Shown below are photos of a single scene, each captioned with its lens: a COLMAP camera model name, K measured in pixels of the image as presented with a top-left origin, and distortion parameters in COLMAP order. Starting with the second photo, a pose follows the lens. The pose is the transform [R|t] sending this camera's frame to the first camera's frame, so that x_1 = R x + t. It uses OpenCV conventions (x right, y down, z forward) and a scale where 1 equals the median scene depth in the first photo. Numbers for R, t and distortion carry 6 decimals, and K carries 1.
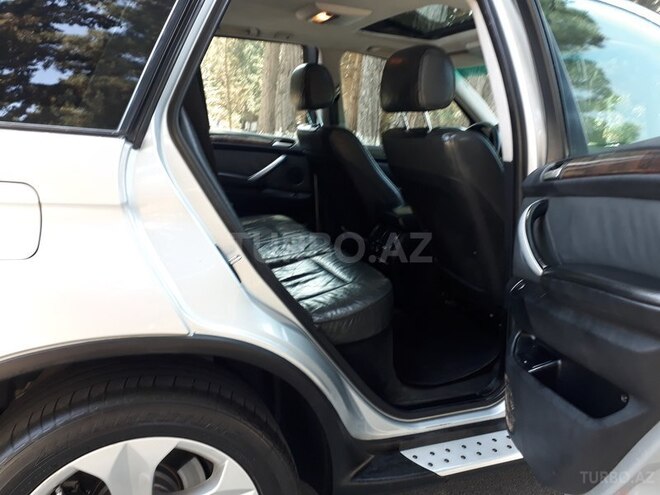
lens RADIAL K [[537.0, 0, 328.5], [0, 537.0, 248.1], [0, 0, 1]] dist [0.032711, -0.039106]
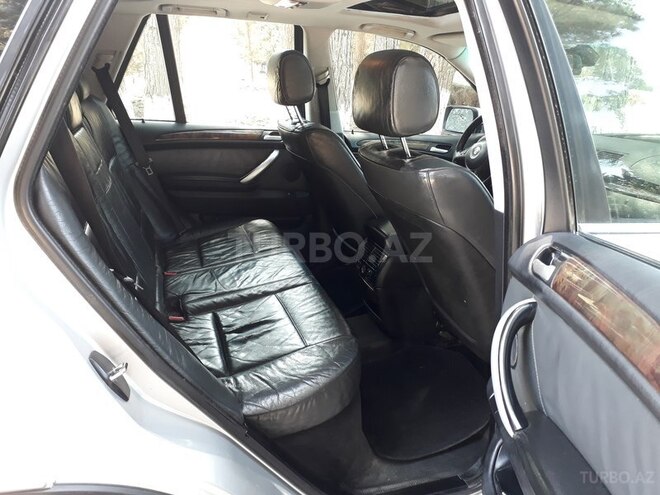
lens RADIAL K [[537.0, 0, 336.0], [0, 537.0, 245.3], [0, 0, 1]] dist [0.032711, -0.039106]
pose [[0.999149, 0.006803, -0.040689, 0.113129], [-0.003213, 0.996145, 0.087658, -0.156308], [0.041128, -0.087452, 0.995319, 0.185877]]
